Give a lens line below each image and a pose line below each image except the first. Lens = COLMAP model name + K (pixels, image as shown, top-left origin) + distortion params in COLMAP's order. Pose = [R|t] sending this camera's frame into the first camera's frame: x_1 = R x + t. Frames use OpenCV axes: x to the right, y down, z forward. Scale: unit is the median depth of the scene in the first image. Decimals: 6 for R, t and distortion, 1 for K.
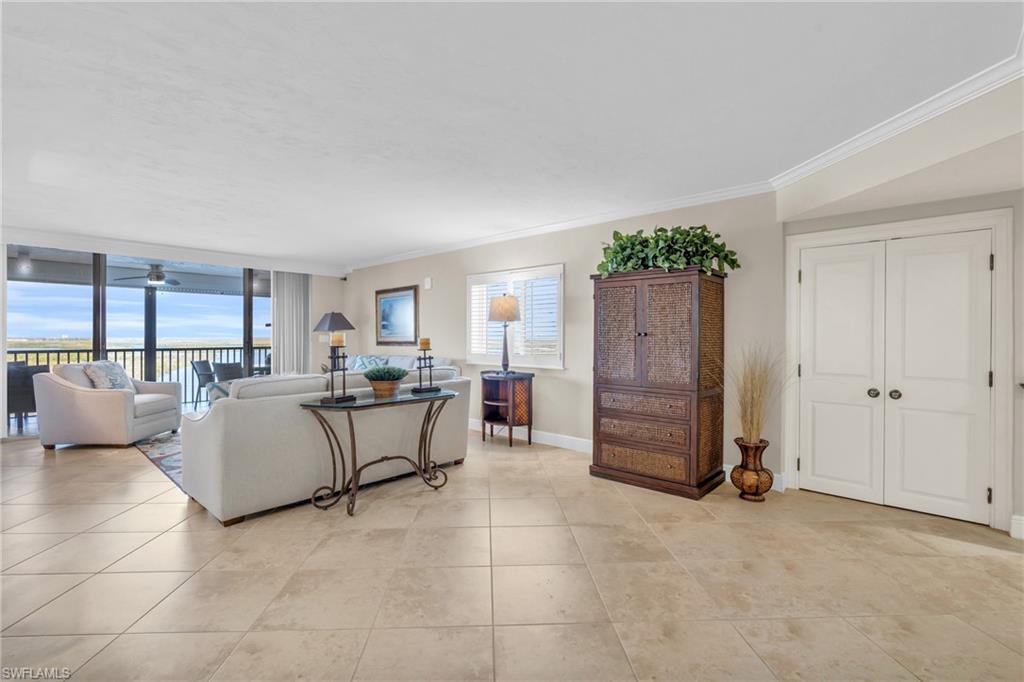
lens RADIAL K [[463.9, 0, 504.4], [0, 463.9, 338.7], [0, 0, 1]] dist [-0.003147, 0.001053]
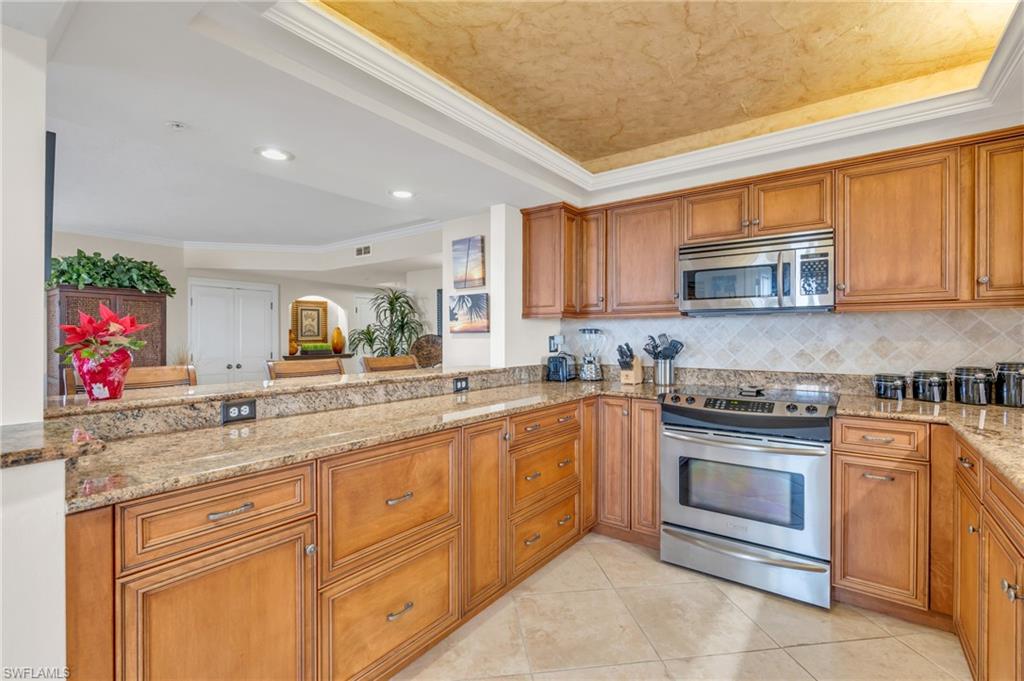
lens RADIAL K [[463.9, 0, 506.3], [0, 463.9, 339.9], [0, 0, 1]] dist [-0.003147, 0.001053]
pose [[-0.097809, -0.004859, 0.995193, -1.159836], [0.002941, 0.999982, 0.005171, -0.001925], [-0.995201, 0.003433, -0.097793, 0.024655]]
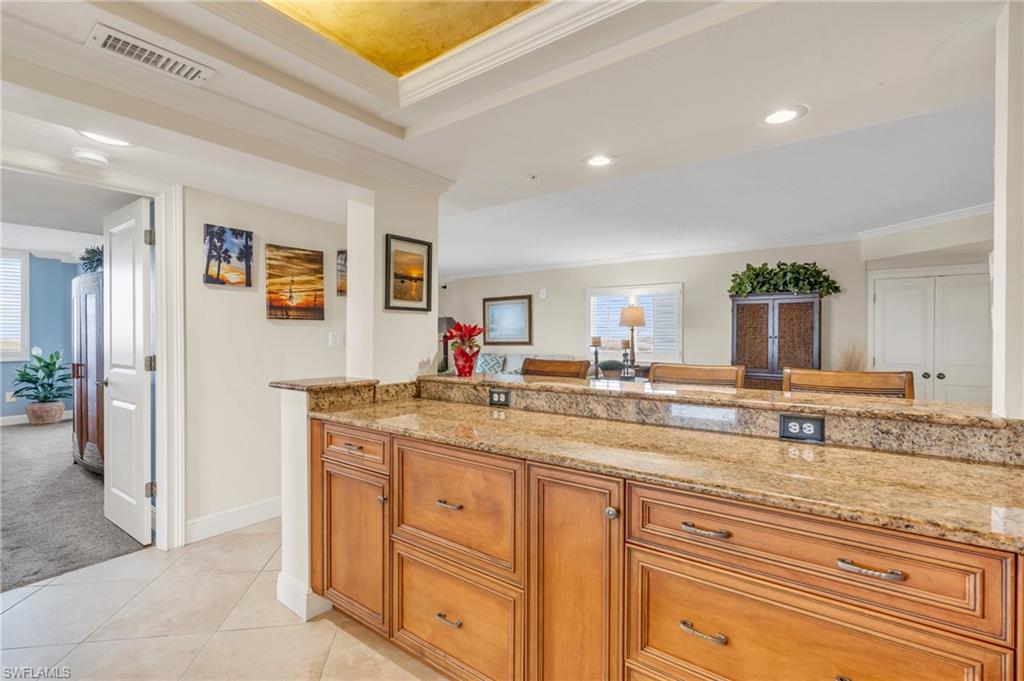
lens RADIAL K [[463.9, 0, 516.3], [0, 463.9, 348.6], [0, 0, 1]] dist [-0.003147, 0.001053]
pose [[0.995192, -0.000136, 0.097939, -0.655695], [-0.001800, 0.999805, 0.019673, -0.000774], [-0.097922, -0.019754, 0.994998, -0.367046]]
